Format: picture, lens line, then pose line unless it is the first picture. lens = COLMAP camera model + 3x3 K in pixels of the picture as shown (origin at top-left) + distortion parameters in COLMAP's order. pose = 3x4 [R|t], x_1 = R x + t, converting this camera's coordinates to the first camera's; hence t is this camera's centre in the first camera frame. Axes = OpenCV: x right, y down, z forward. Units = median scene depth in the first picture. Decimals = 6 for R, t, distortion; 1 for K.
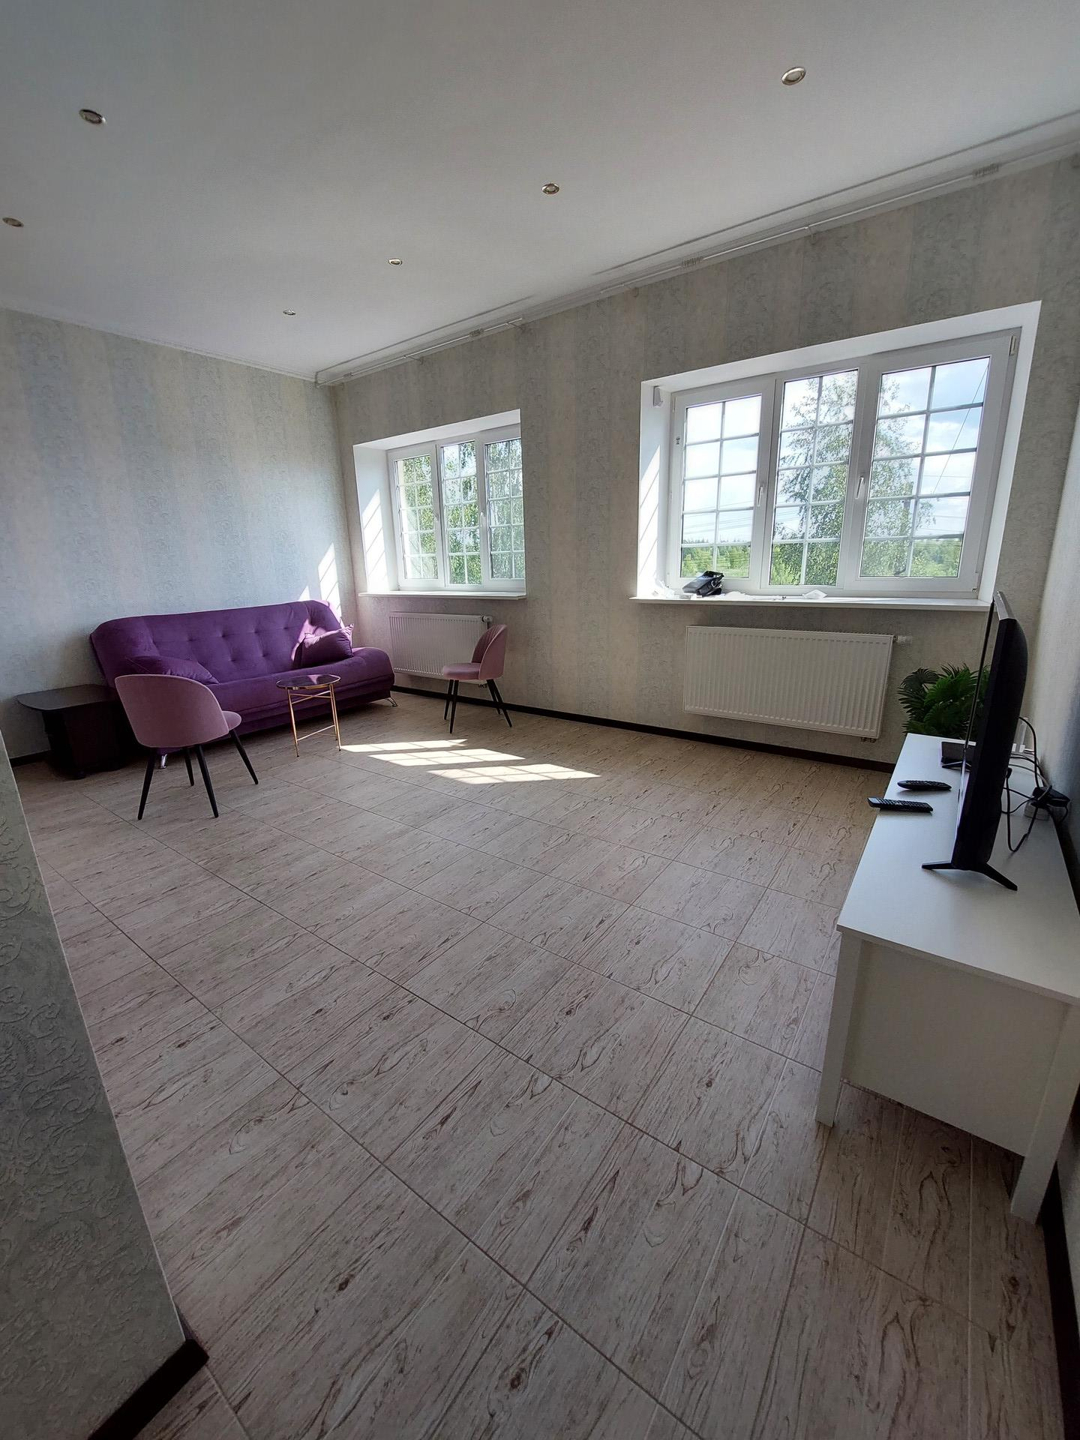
lens RADIAL K [[568.8, 0, 545.0], [0, 568.8, 713.5], [0, 0, 1]] dist [-0.018053, -0.000643]
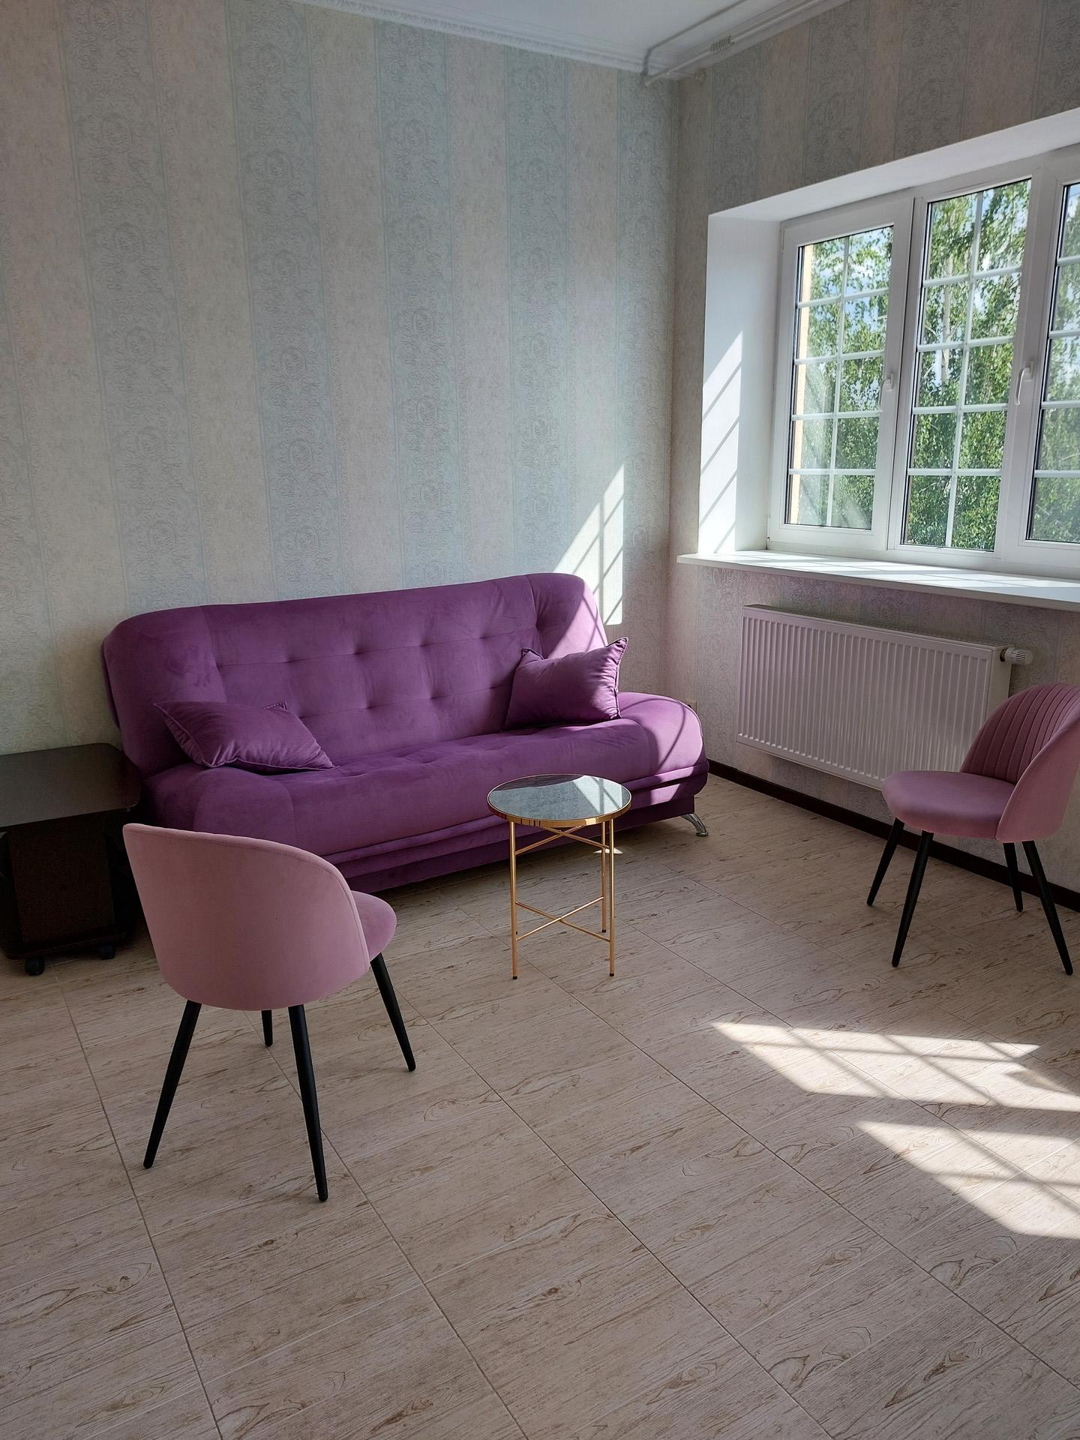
lens RADIAL K [[1029.1, 0, 527.7], [0, 1029.1, 727.7], [0, 0, 1]] dist [0.061718, -0.068657]
pose [[0.915364, 0.115351, -0.385749, -0.122731], [-0.114292, 0.993113, 0.025762, -0.097013], [0.386064, 0.020506, 0.922244, 0.237063]]
